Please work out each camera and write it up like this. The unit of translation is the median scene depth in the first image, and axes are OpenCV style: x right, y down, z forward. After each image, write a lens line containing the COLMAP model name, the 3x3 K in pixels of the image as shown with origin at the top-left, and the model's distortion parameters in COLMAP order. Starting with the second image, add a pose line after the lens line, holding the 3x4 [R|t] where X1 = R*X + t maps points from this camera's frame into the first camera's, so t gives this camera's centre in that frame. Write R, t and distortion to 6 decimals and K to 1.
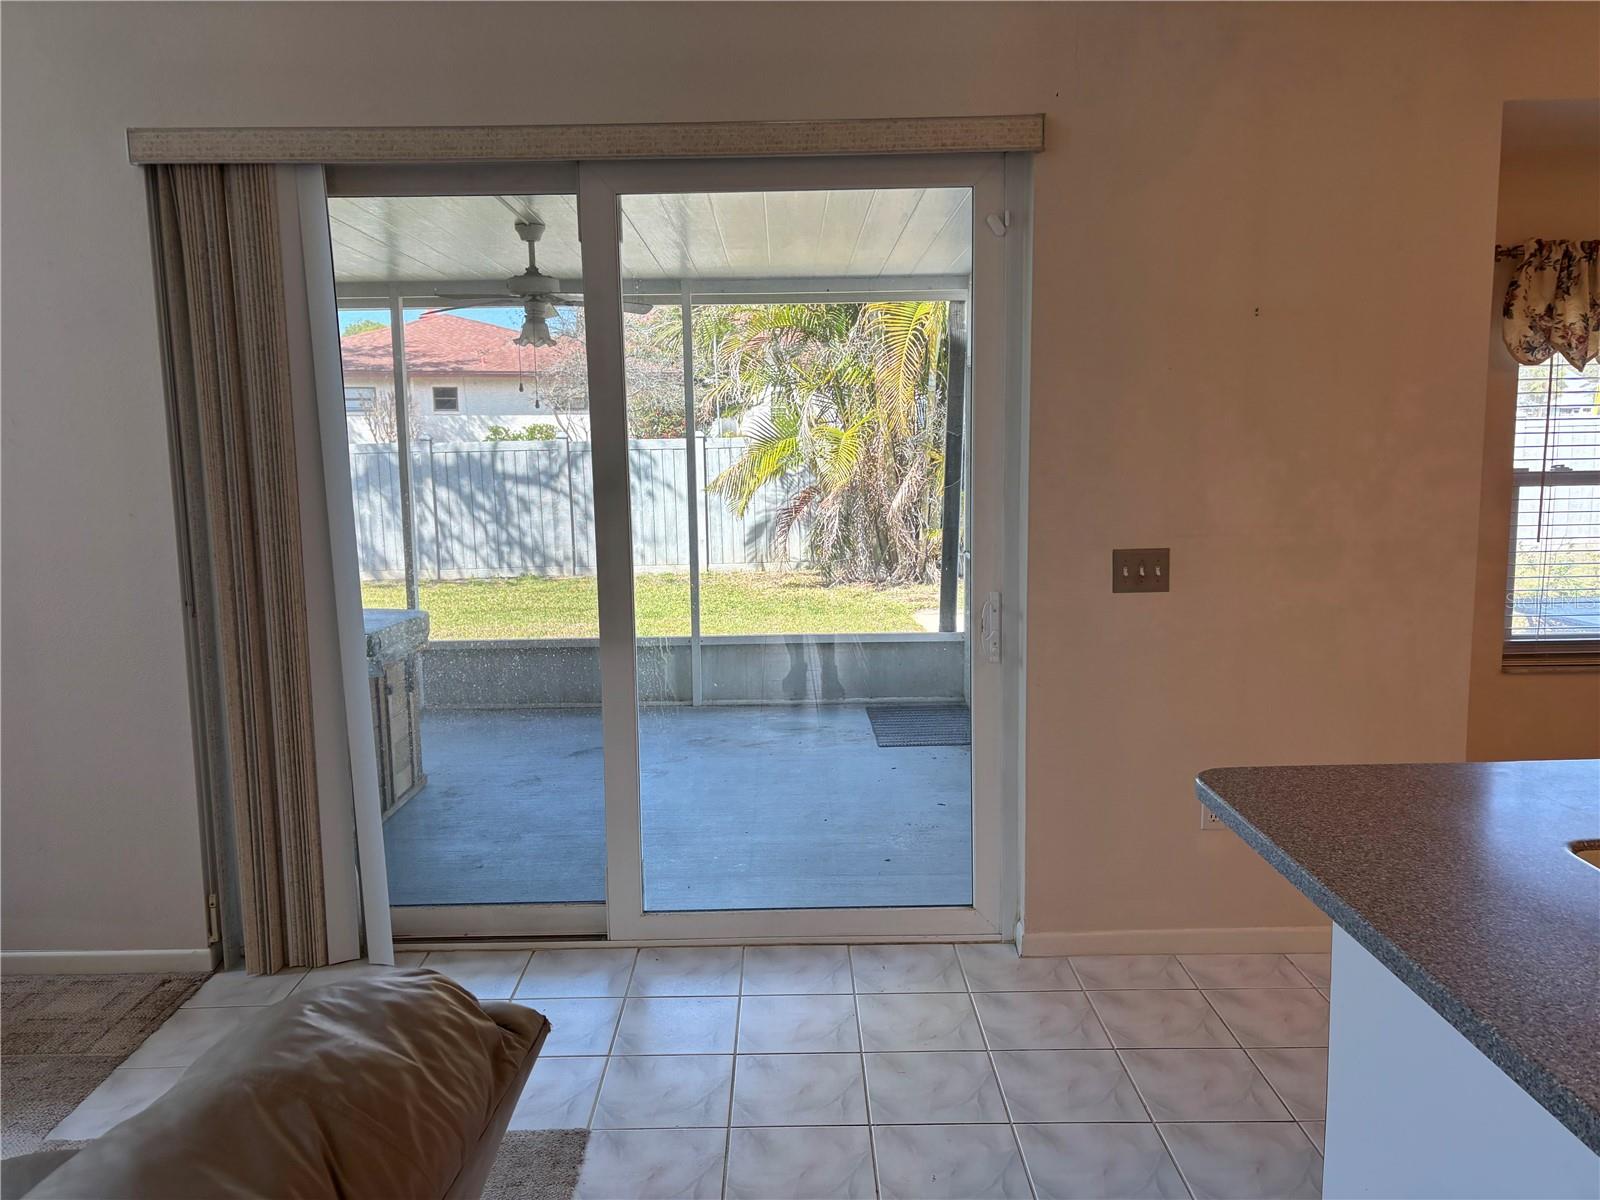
lens RADIAL K [[1207.4, 0, 787.7], [0, 1207.4, 583.1], [0, 0, 1]] dist [0.026984, -0.014160]
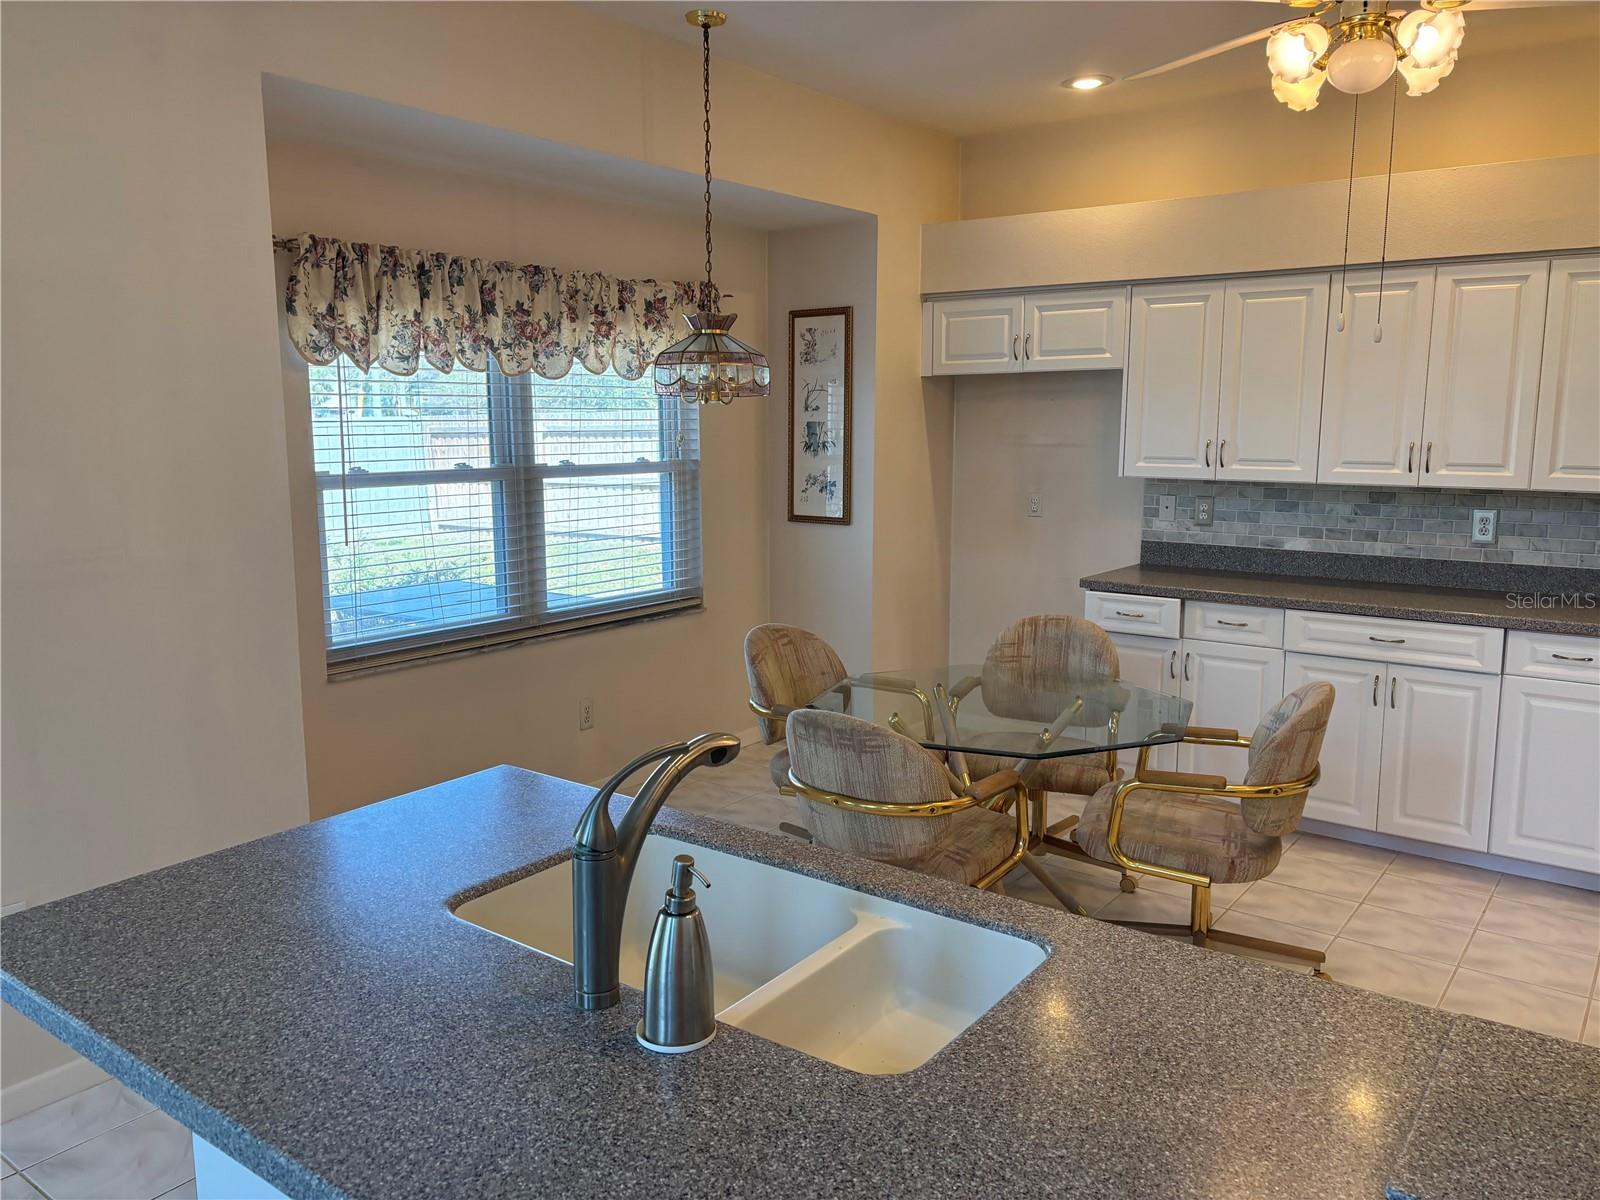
lens RADIAL K [[1207.4, 0, 784.7], [0, 1207.4, 589.7], [0, 0, 1]] dist [0.026984, -0.014160]
pose [[0.608591, -0.098453, 0.787352, 0.057769], [0.091958, 0.994338, 0.053256, -0.018778], [-0.788137, 0.039993, 0.614199, 0.123111]]
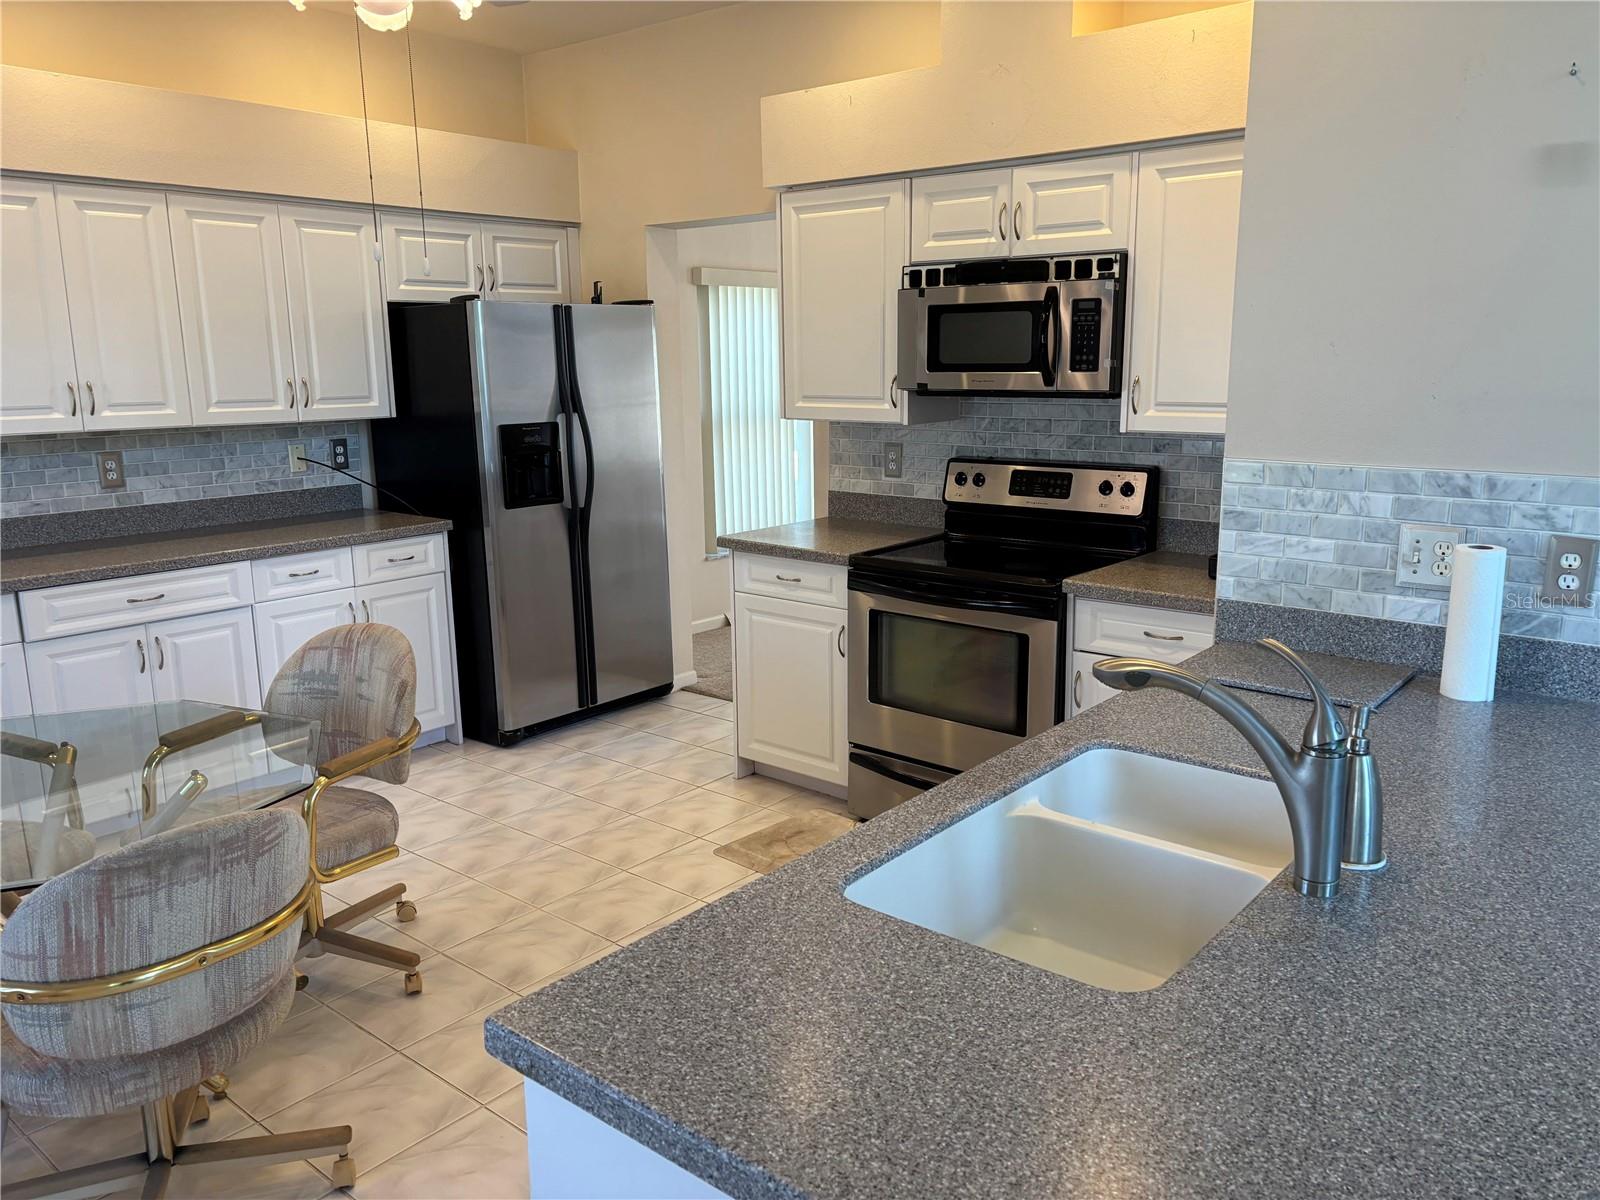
lens RADIAL K [[1207.4, 0, 806.8], [0, 1207.4, 603.2], [0, 0, 1]] dist [0.026984, -0.014160]
pose [[-0.770732, -0.108720, 0.627816, 0.193597], [0.101610, 0.951752, 0.289557, -0.099331], [-0.629006, 0.286963, -0.722498, 0.766967]]
